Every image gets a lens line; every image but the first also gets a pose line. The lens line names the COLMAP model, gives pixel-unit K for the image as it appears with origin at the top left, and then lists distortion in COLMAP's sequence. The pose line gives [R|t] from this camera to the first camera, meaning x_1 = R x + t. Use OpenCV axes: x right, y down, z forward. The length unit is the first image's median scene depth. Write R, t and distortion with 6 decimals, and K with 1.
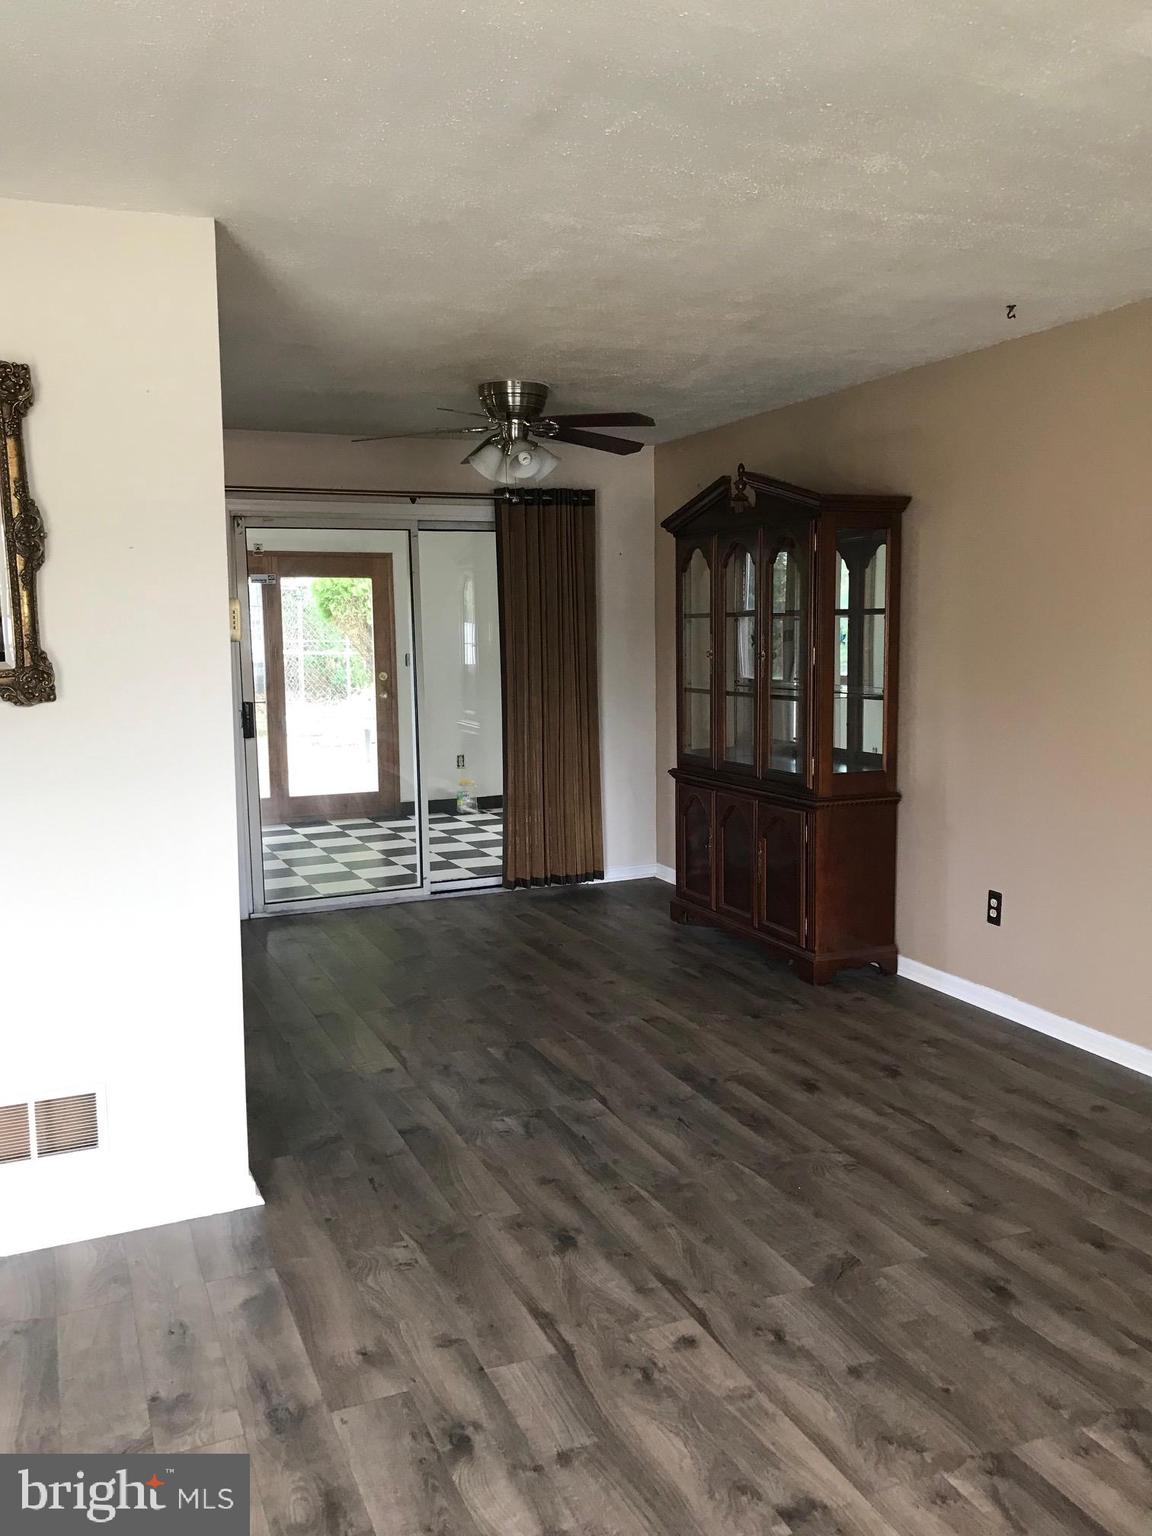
lens RADIAL K [[1257.6, 0, 581.7], [0, 1257.6, 762.0], [0, 0, 1]] dist [0.059534, -0.076804]
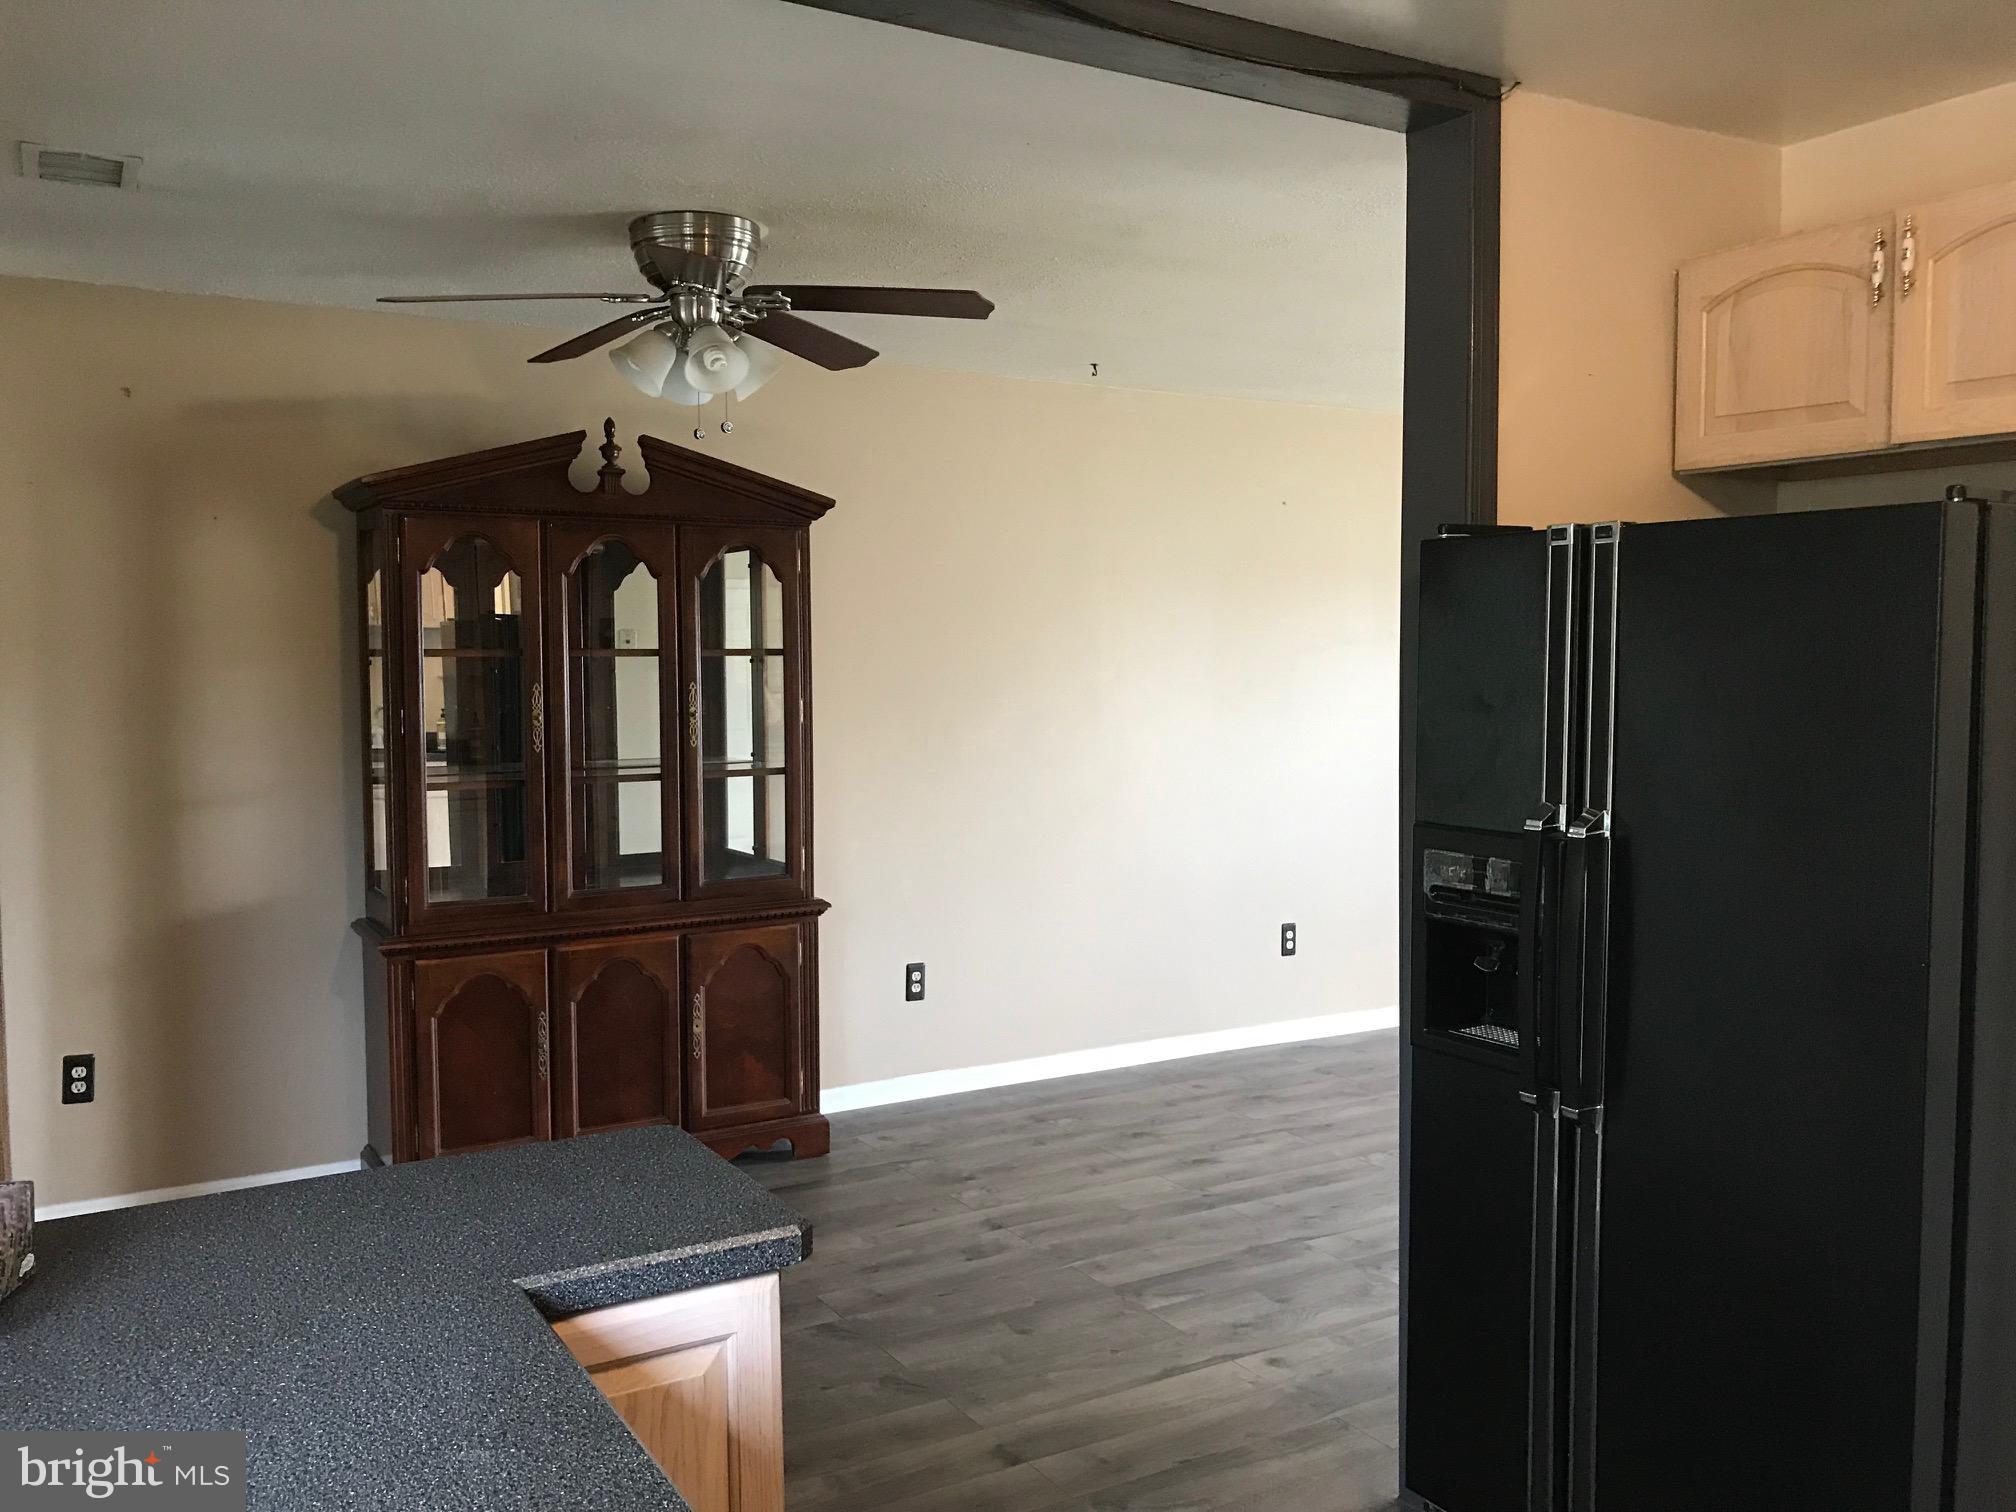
lens RADIAL K [[1650.6, 0, 1014.9], [0, 1650.6, 759.4], [0, 0, 1]] dist [0.059534, -0.076804]
pose [[-0.132841, -0.049756, 0.989888, -0.912967], [0.110693, 0.991746, 0.064704, -0.120049], [-0.984937, 0.118169, -0.126237, 1.155123]]
